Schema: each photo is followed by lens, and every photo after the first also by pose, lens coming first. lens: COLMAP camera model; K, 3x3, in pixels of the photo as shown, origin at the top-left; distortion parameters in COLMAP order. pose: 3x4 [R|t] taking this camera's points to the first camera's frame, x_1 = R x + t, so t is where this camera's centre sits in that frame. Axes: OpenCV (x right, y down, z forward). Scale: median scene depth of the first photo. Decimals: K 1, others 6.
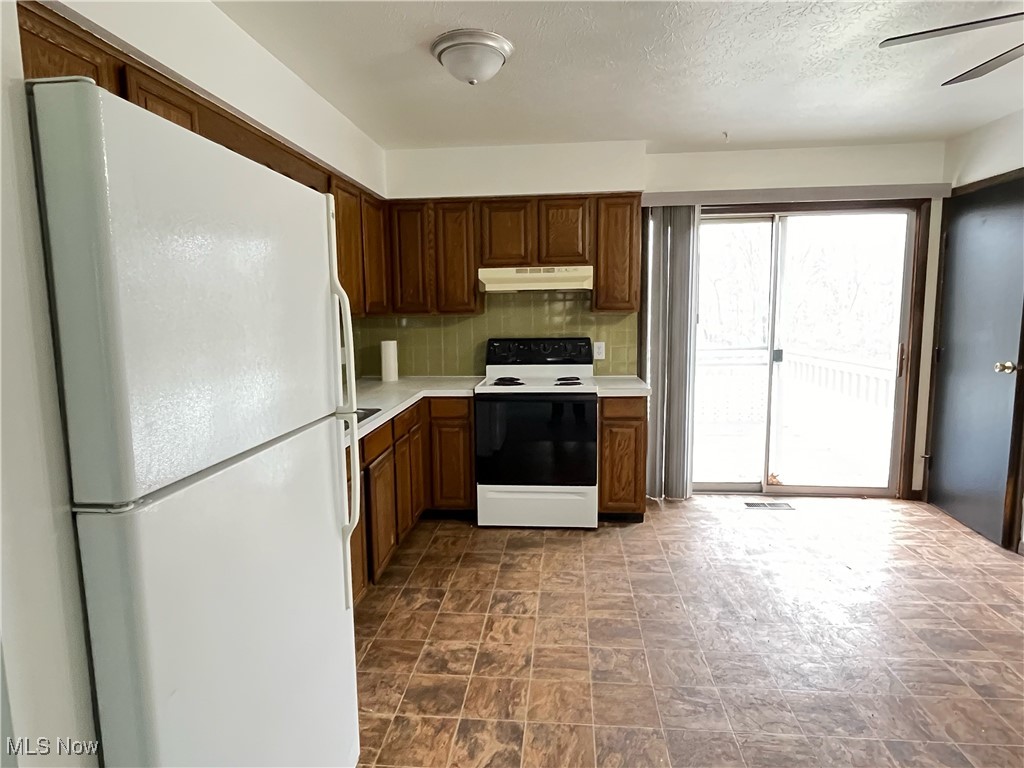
lens RADIAL K [[580.2, 0, 511.0], [0, 580.2, 381.1], [0, 0, 1]] dist [-0.003420, -0.000308]
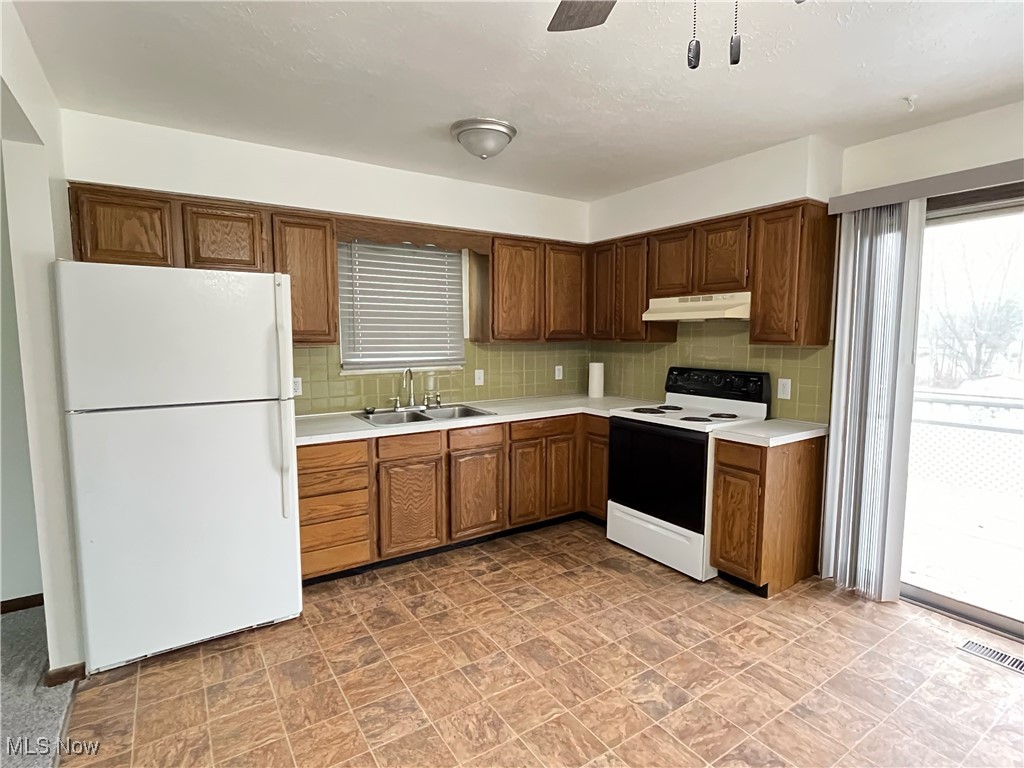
lens RADIAL K [[521.0, 0, 511.6], [0, 521.0, 383.4], [0, 0, 1]] dist [-0.001421, -0.000070]
pose [[0.628911, 0.089217, -0.772342, 0.555987], [-0.104425, 0.994086, 0.029800, -0.047037], [0.770433, 0.061910, 0.634508, 0.232561]]
